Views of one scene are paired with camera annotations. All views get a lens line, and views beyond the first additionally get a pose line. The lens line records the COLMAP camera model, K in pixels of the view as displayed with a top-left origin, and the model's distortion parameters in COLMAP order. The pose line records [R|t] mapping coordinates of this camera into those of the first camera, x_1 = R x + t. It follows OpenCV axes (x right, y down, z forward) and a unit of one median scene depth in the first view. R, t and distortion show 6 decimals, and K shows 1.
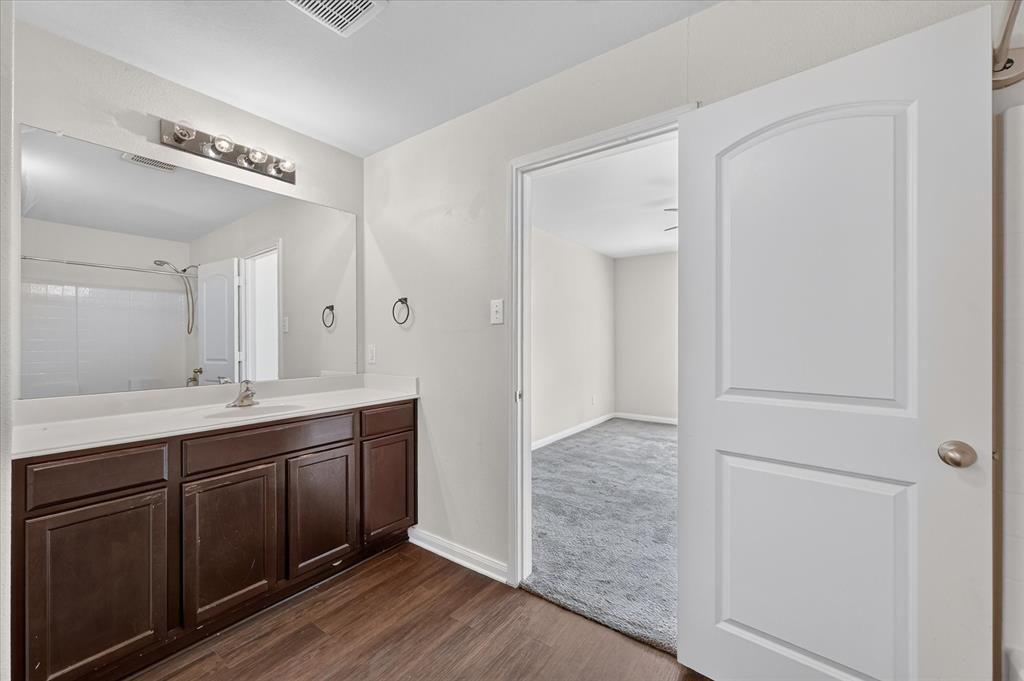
lens RADIAL K [[409.6, 0, 518.3], [0, 409.6, 338.0], [0, 0, 1]] dist [0.002698, 0.000385]
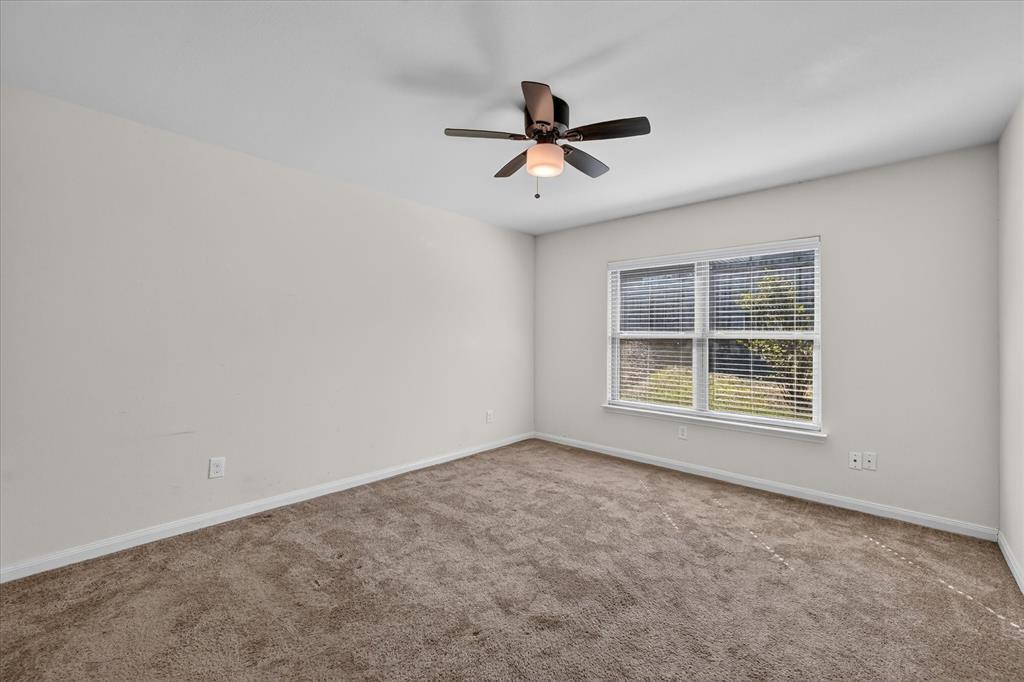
lens RADIAL K [[409.6, 0, 513.8], [0, 409.6, 339.1], [0, 0, 1]] dist [0.002698, 0.000385]
pose [[0.990770, -0.003017, -0.135518, 0.531429], [0.003257, 0.999994, 0.001547, 0.005960], [0.135513, -0.001974, 0.990774, 0.380607]]
